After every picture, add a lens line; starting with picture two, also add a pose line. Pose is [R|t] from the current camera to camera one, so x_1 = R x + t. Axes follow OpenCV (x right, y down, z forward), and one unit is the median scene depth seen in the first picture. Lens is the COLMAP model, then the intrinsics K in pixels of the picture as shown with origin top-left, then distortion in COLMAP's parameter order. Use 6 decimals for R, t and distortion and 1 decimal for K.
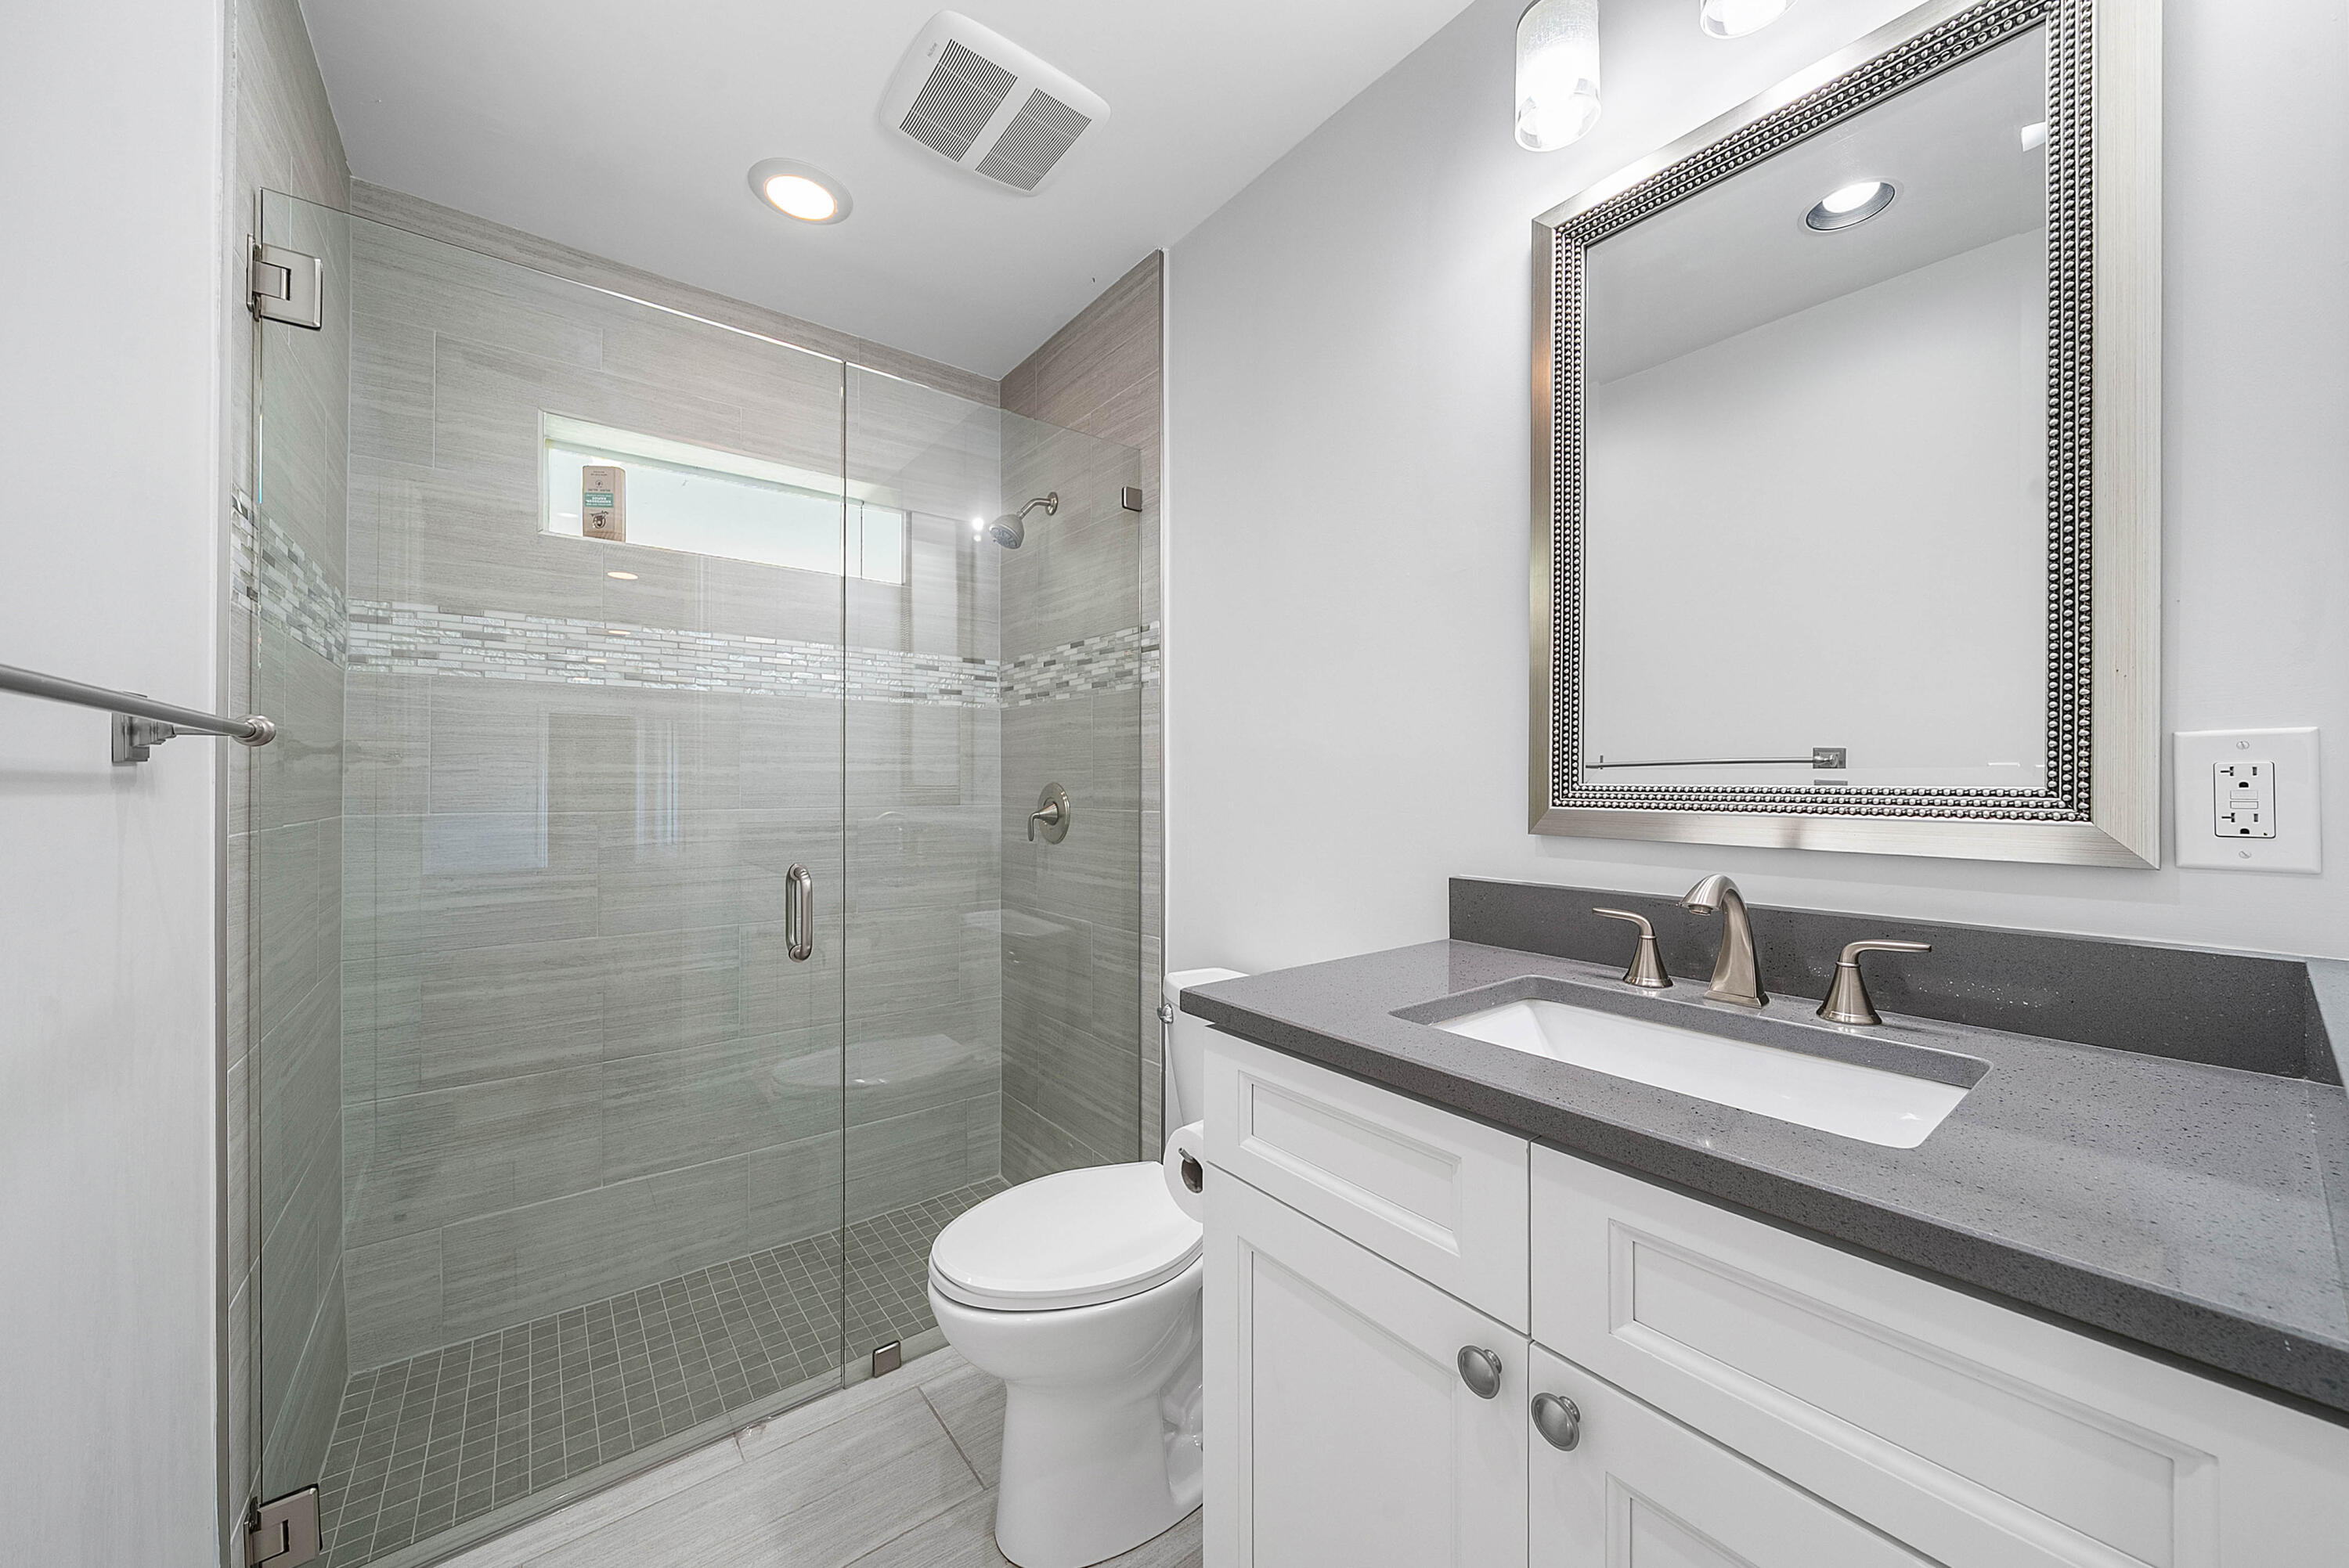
lens RADIAL K [[849.6, 0, 1186.0], [0, 849.6, 777.1], [0, 0, 1]] dist [-0.008932, -0.000047]
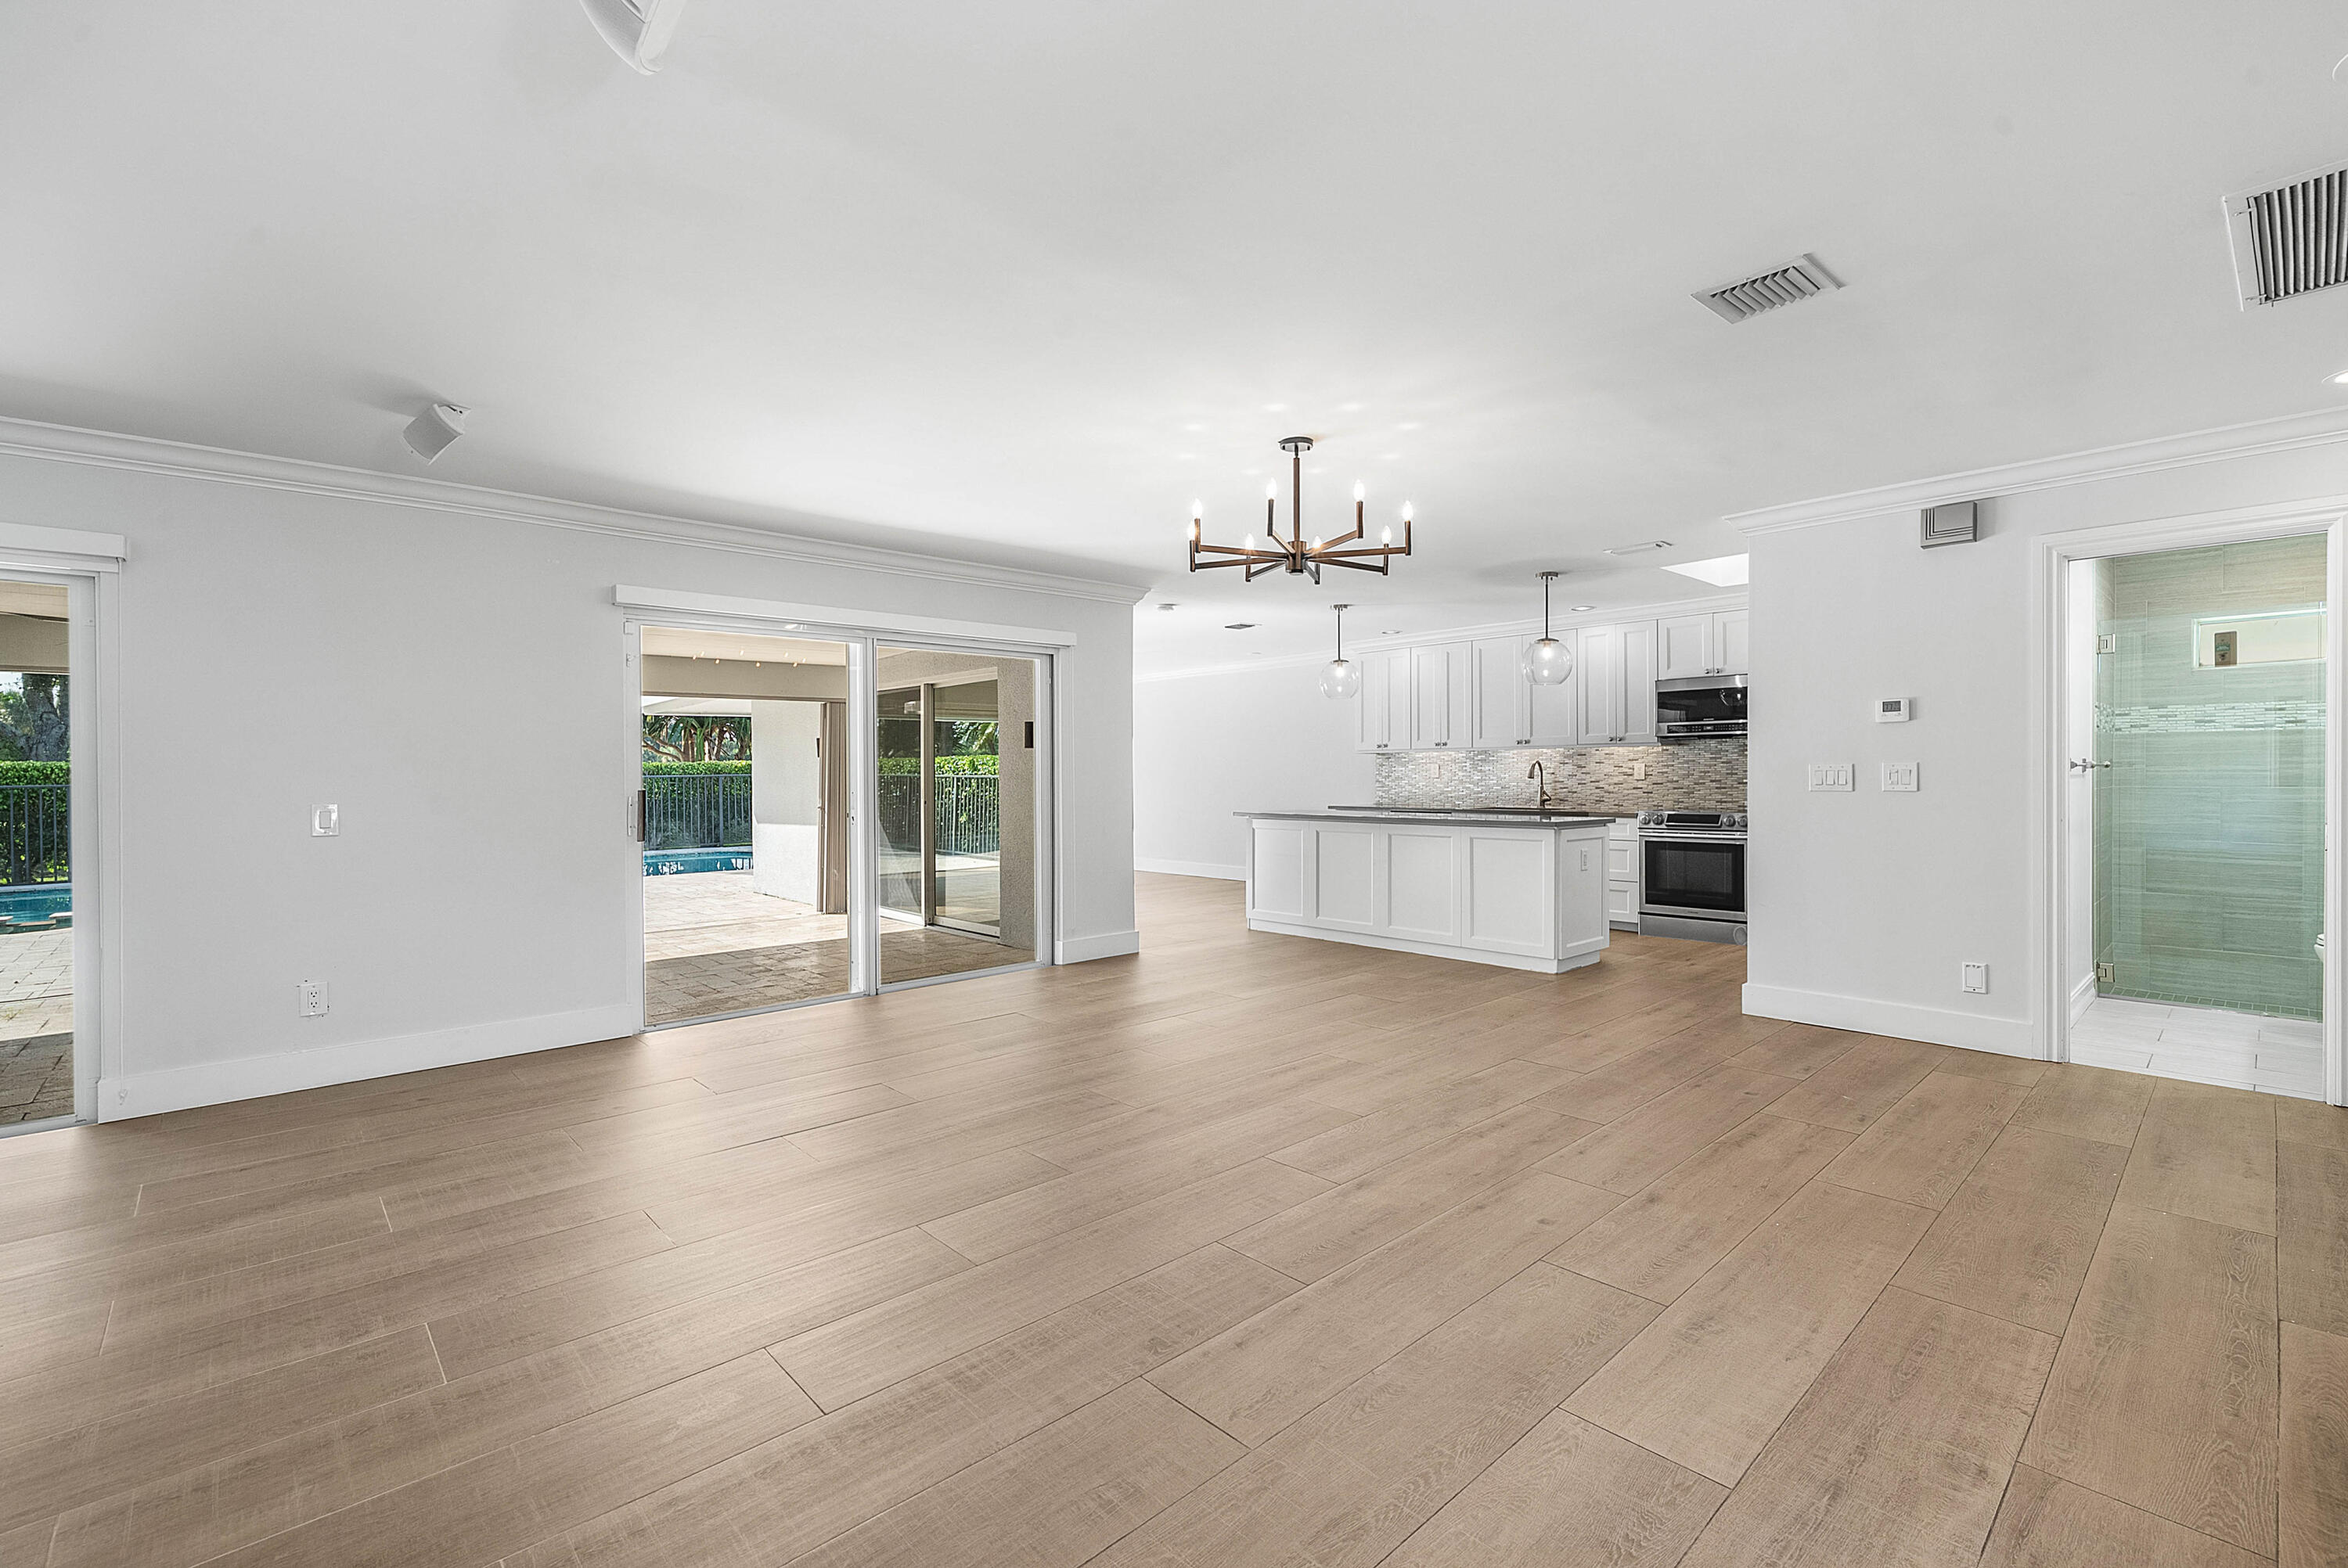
lens RADIAL K [[1012.1, 0, 1179.6], [0, 1012.1, 783.7], [0, 0, 1]] dist [-0.003146, -0.000083]
pose [[0.071265, 0.004610, -0.997447, 1.392269], [0.014069, 0.999885, 0.005626, -0.015826], [0.997358, -0.014434, 0.071192, -1.530589]]
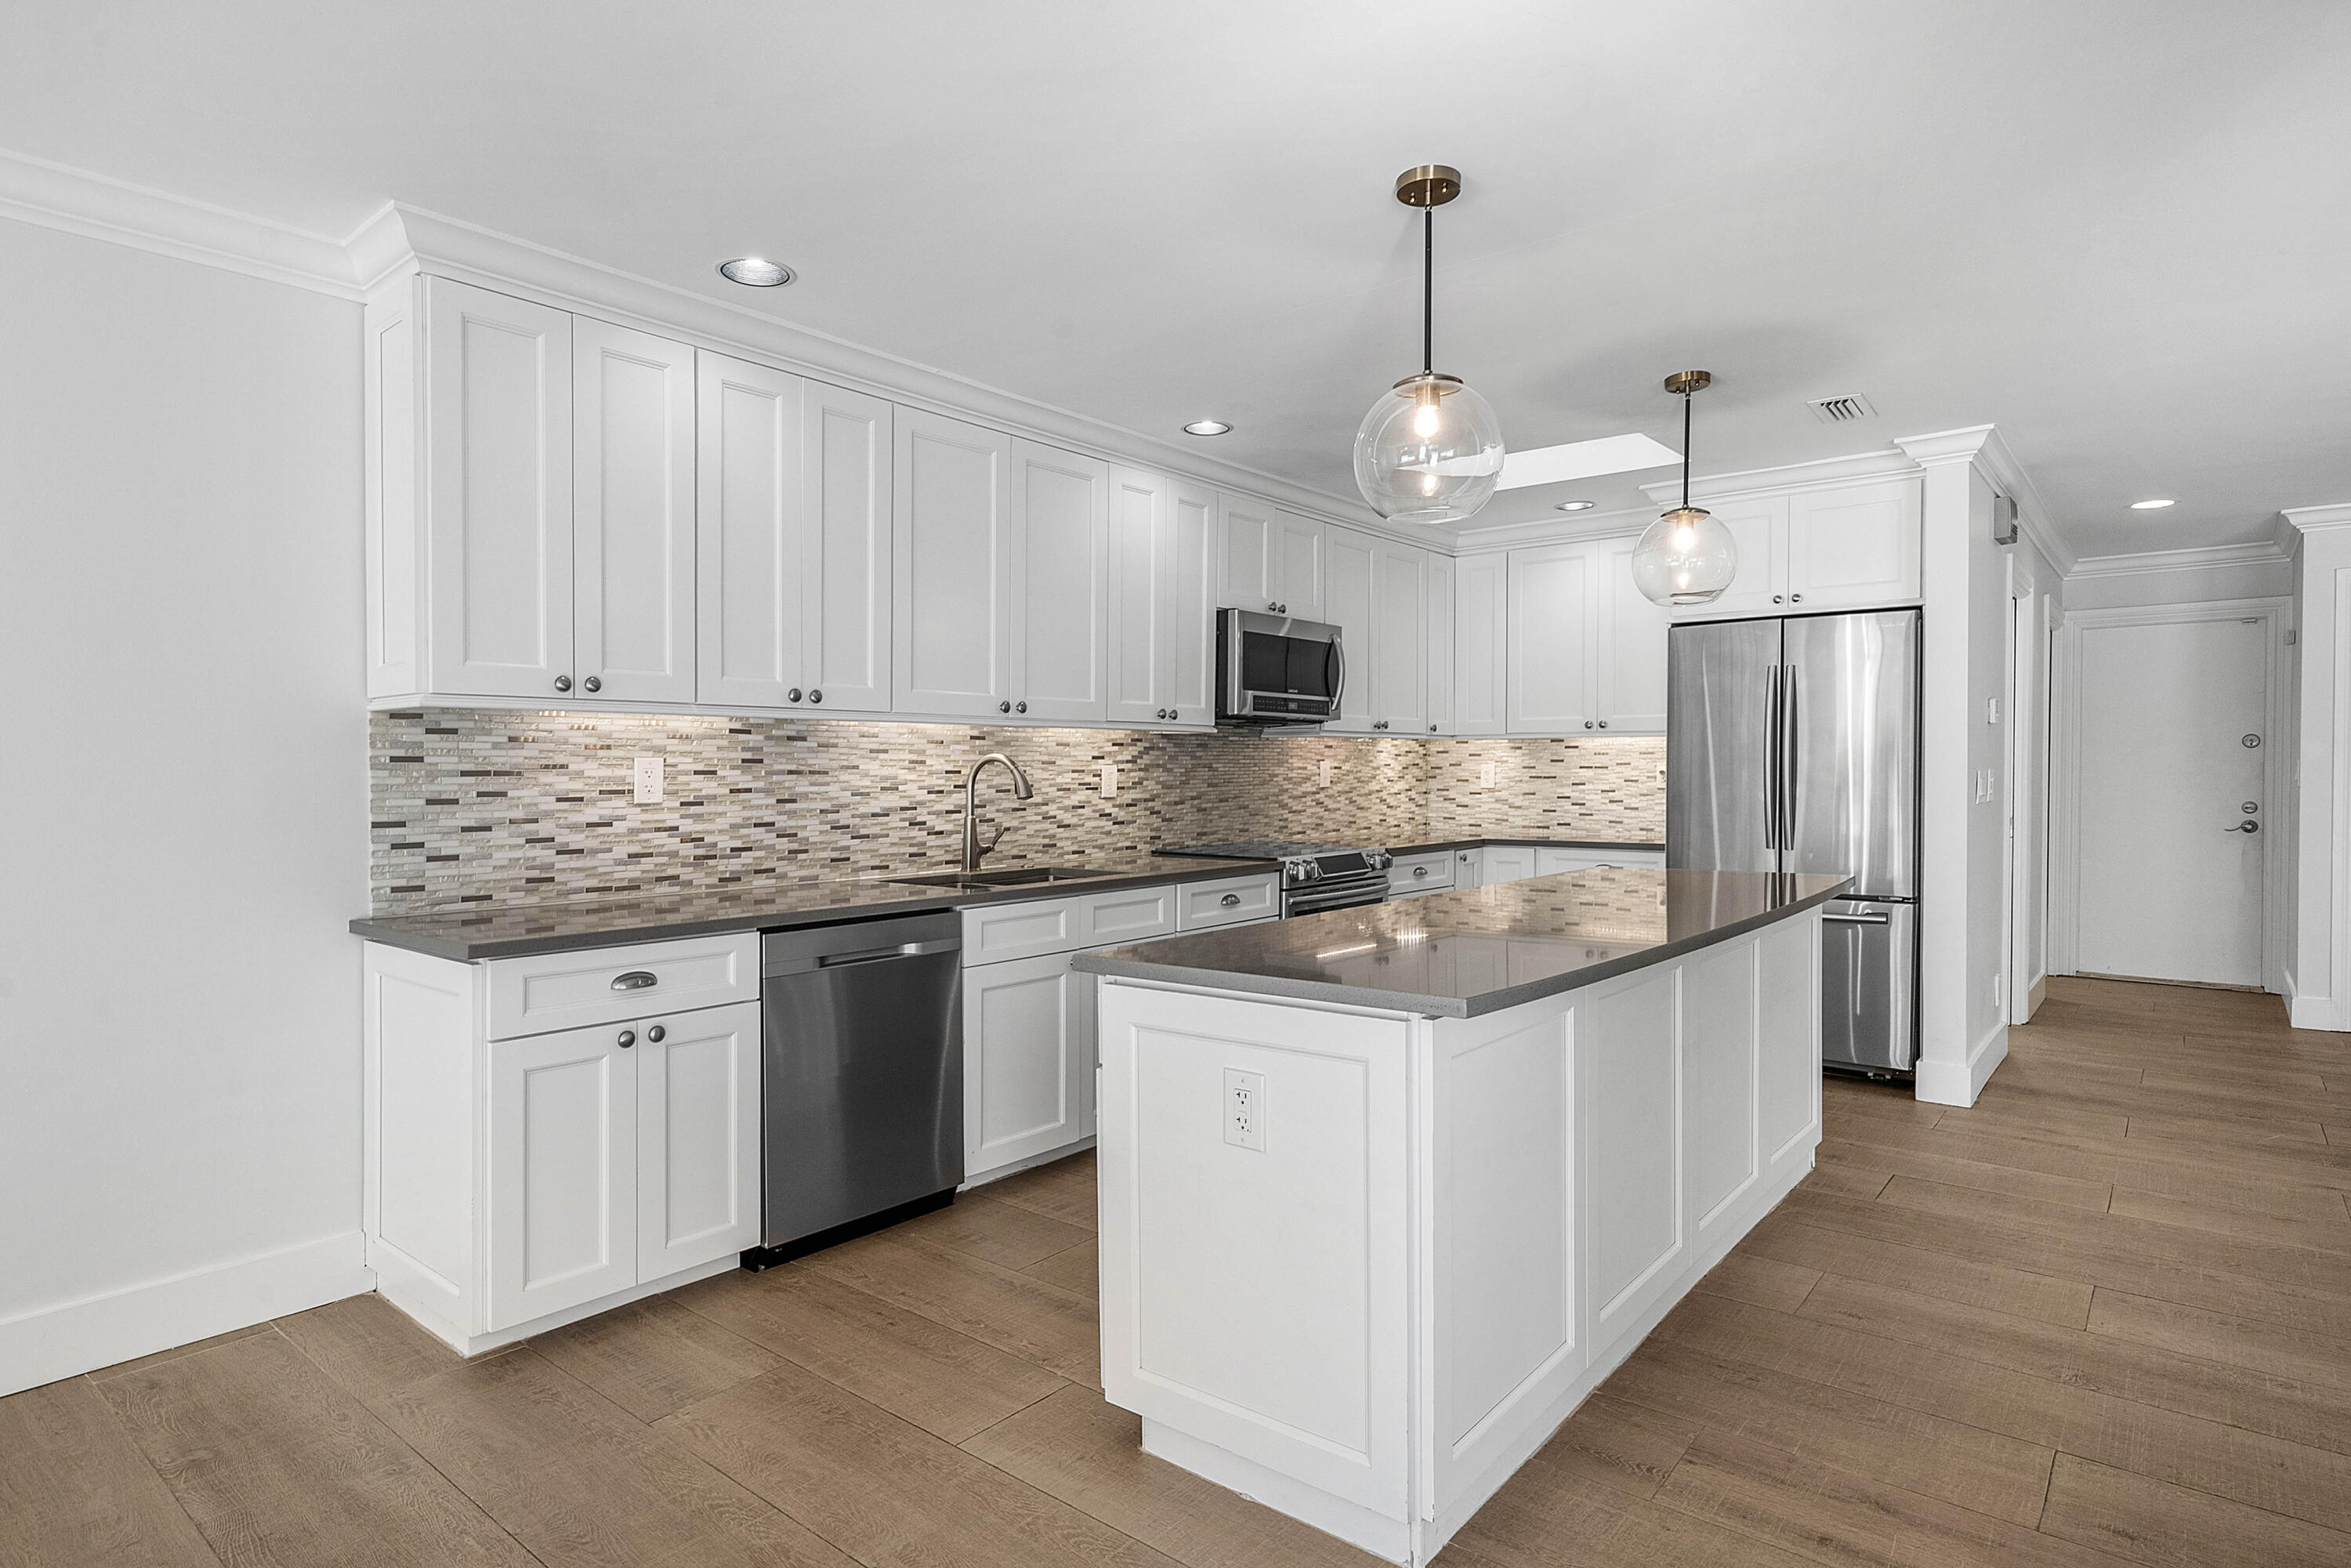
lens RADIAL K [[1255.3, 0, 1175.5], [0, 1255.3, 784.0], [0, 0, 1]] dist [0.000293, 0.000451]
pose [[0.977796, -0.008599, 0.209382, -1.734206], [0.005069, 0.999836, 0.017390, -0.043310], [-0.209497, -0.015942, 0.977679, -1.787230]]
